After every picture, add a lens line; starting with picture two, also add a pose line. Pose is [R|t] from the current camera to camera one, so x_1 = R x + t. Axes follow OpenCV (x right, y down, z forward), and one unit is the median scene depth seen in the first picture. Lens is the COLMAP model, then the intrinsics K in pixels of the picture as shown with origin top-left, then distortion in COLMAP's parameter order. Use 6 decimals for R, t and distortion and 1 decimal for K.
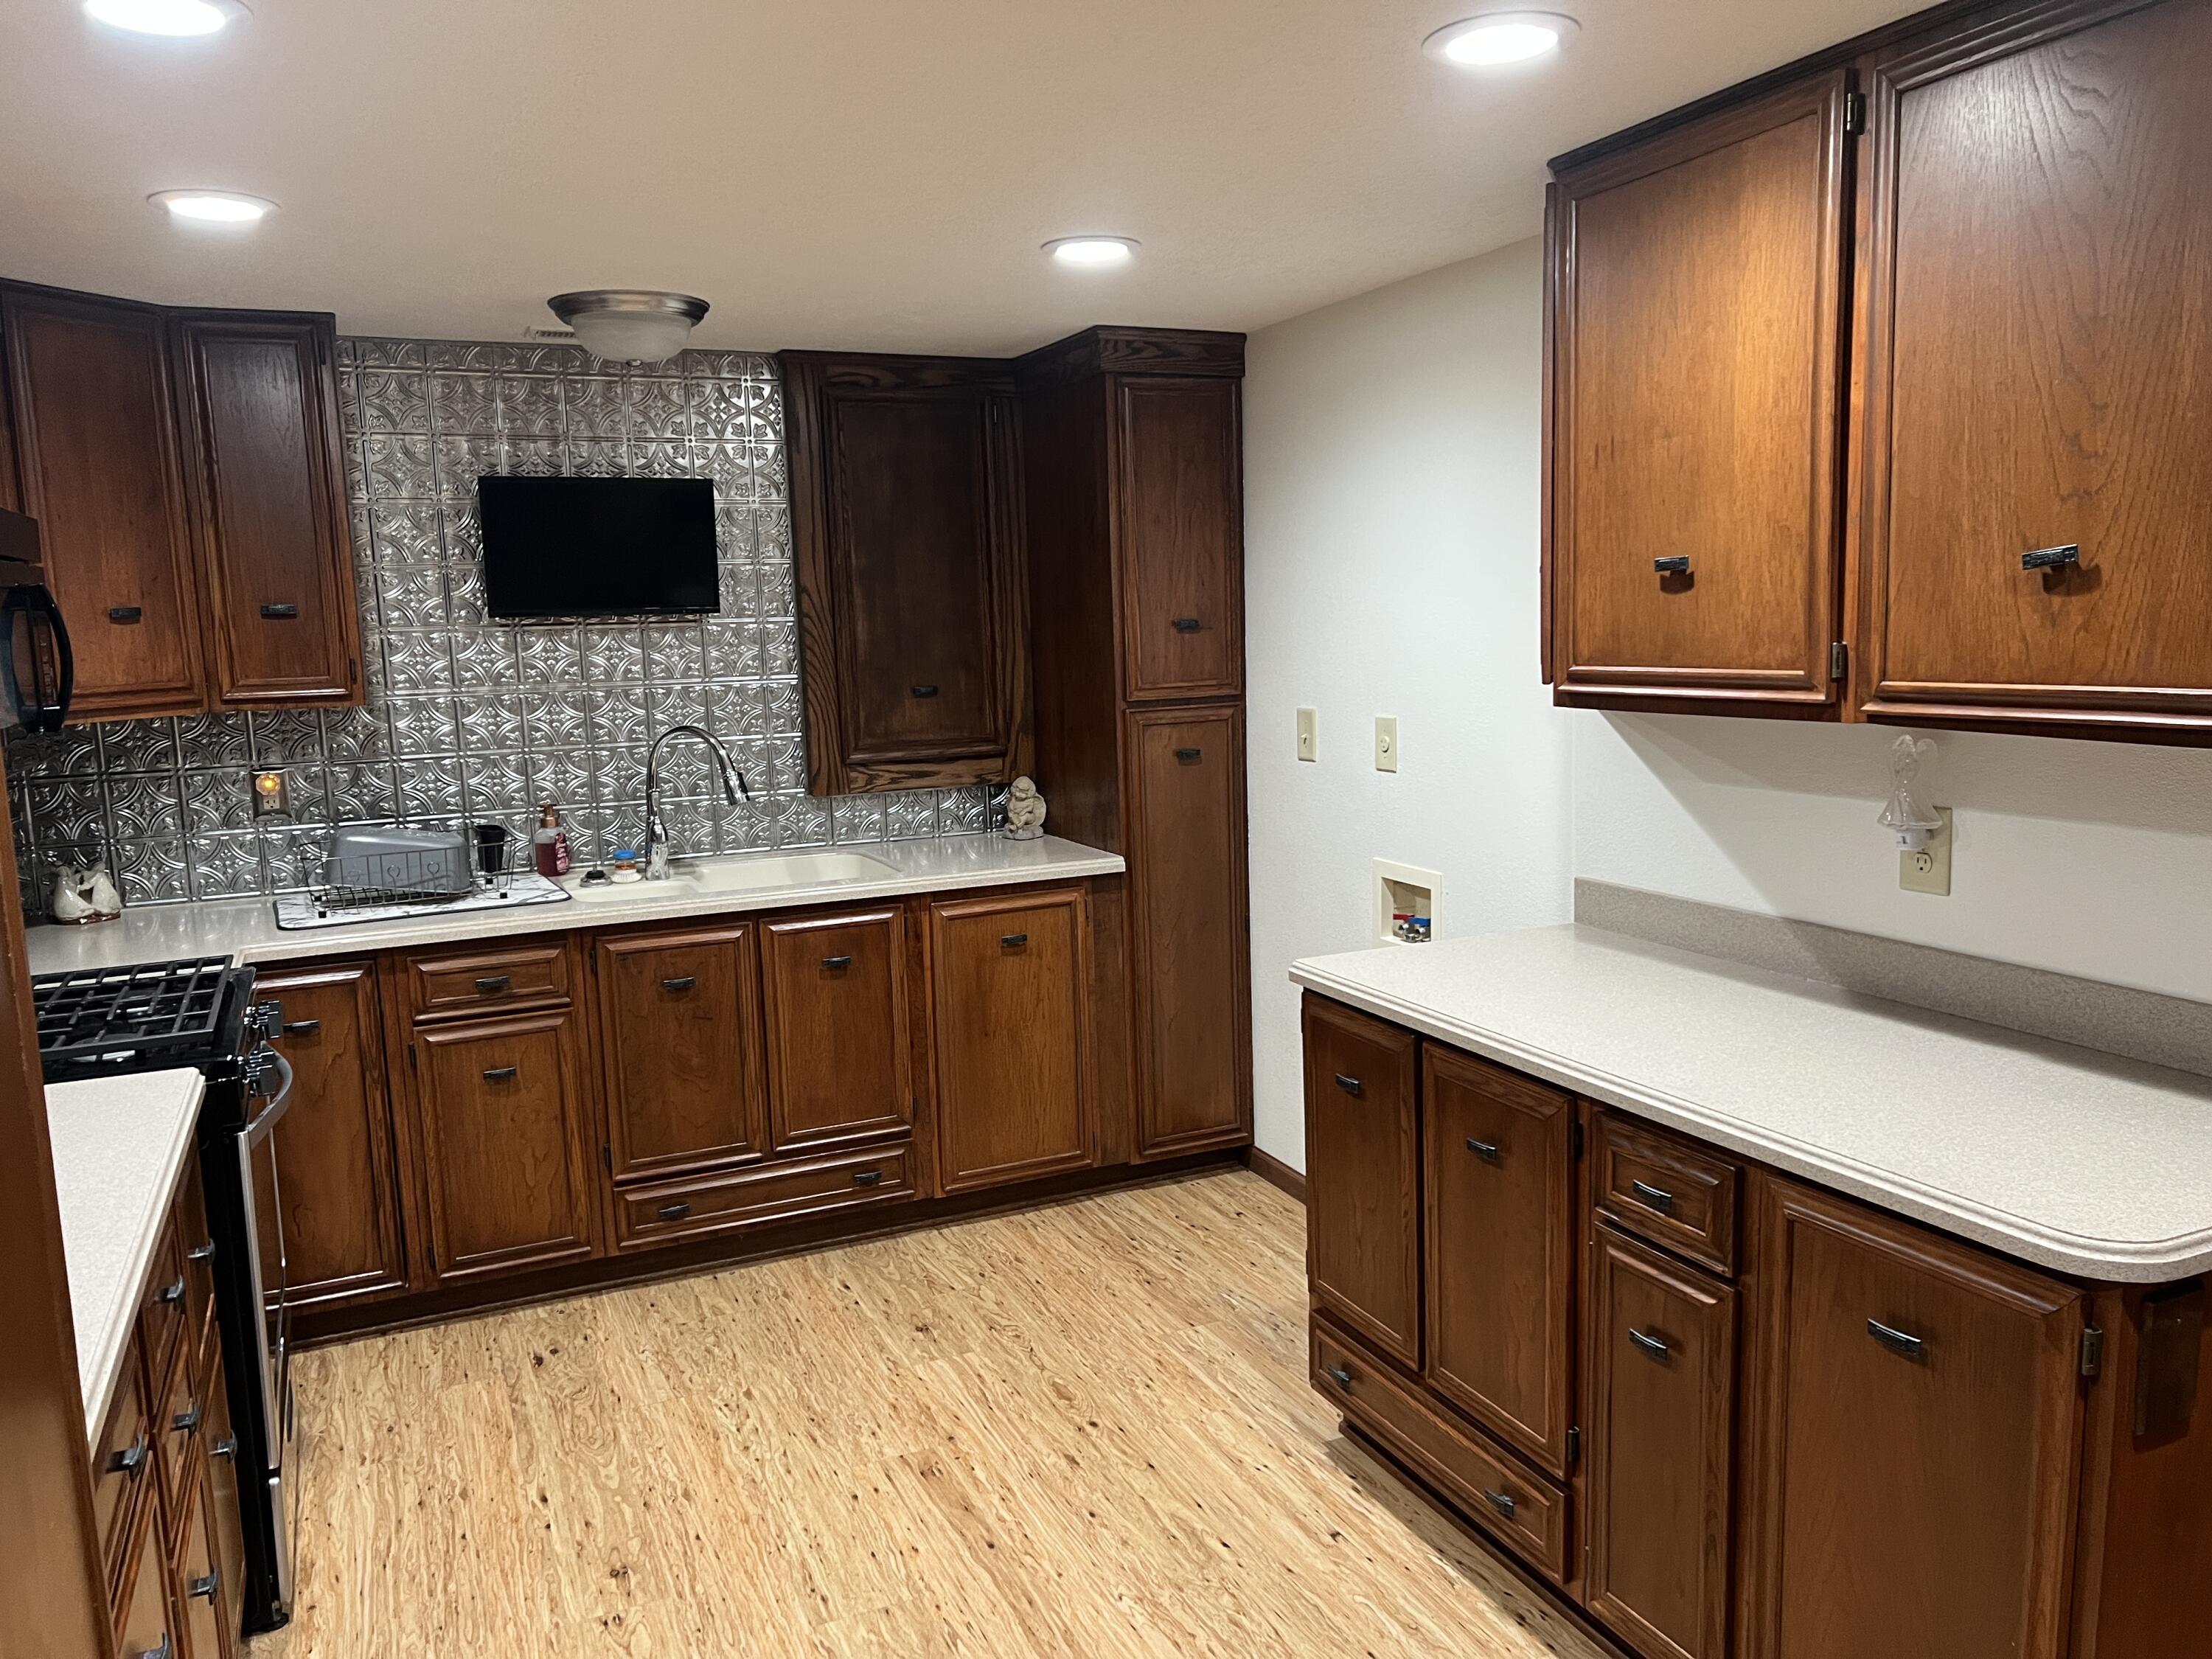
lens RADIAL K [[1651.1, 0, 1113.6], [0, 1651.1, 819.8], [0, 0, 1]] dist [0.057938, -0.076550]
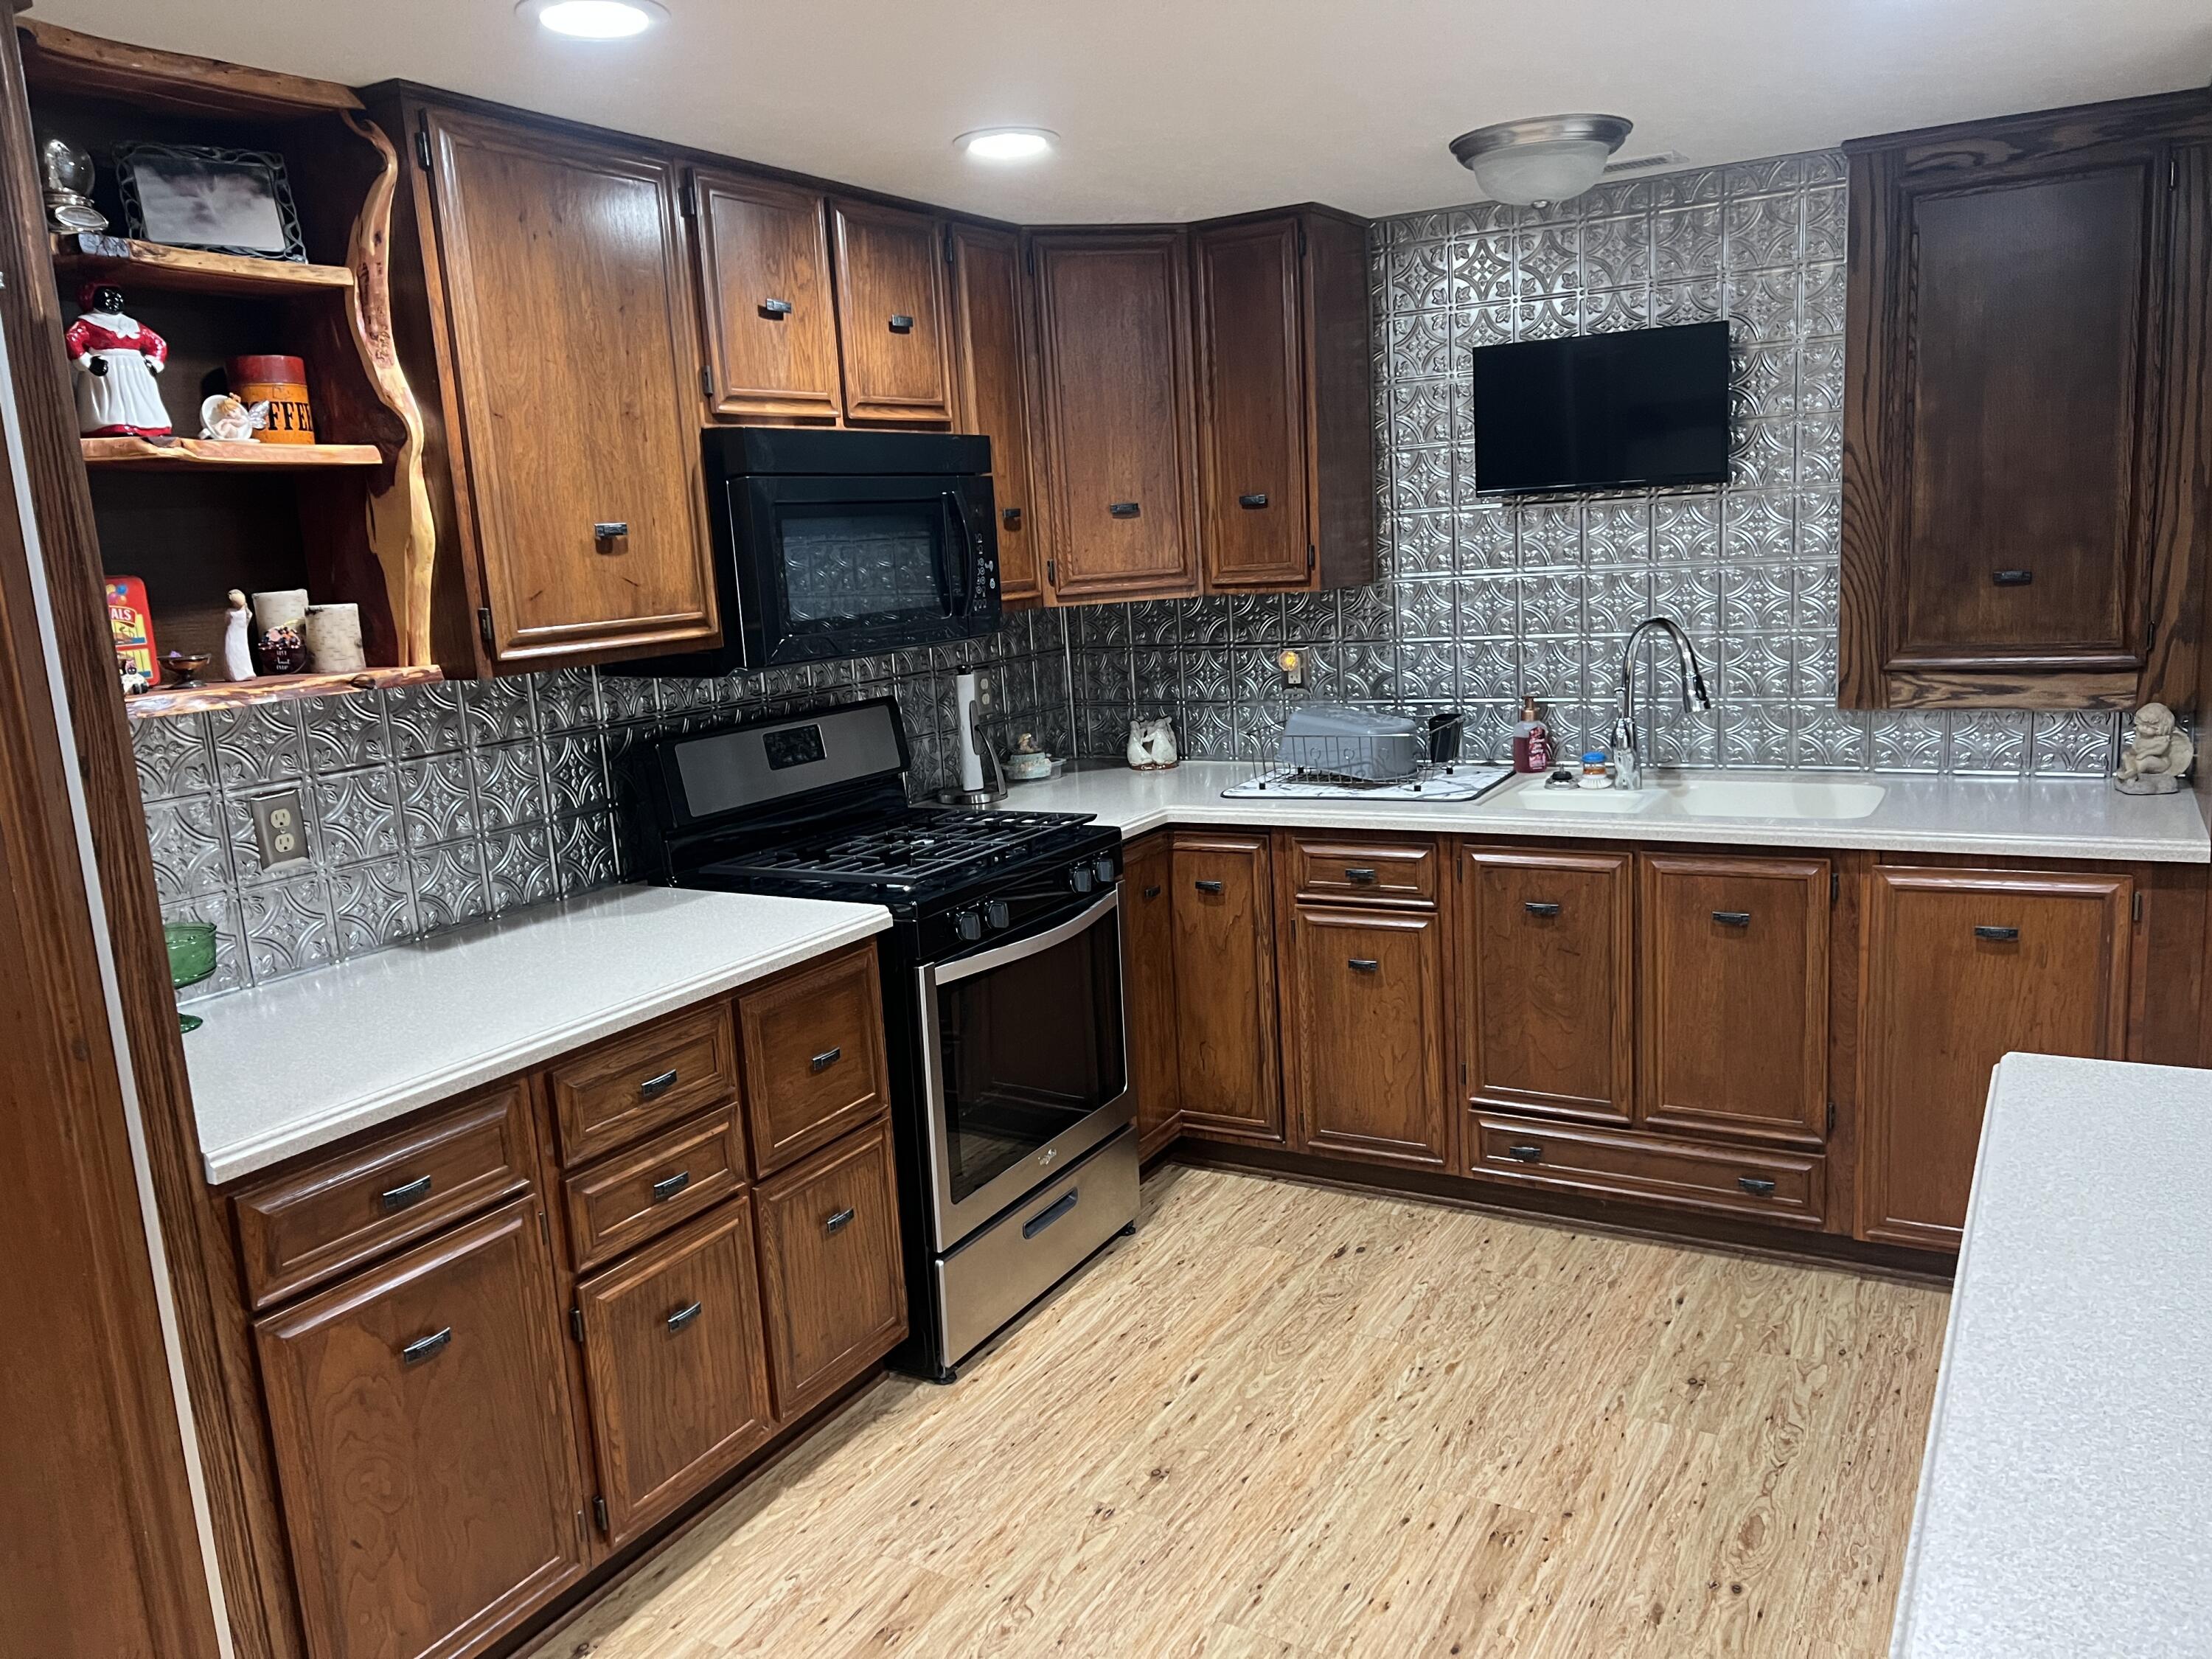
lens RADIAL K [[1651.1, 0, 1097.1], [0, 1651.1, 815.0], [0, 0, 1]] dist [0.057938, -0.076550]
pose [[0.580235, 0.132855, -0.803540, 0.311430], [-0.061209, 0.990929, 0.119638, -0.044165], [0.812146, -0.020234, 0.583104, 0.276807]]
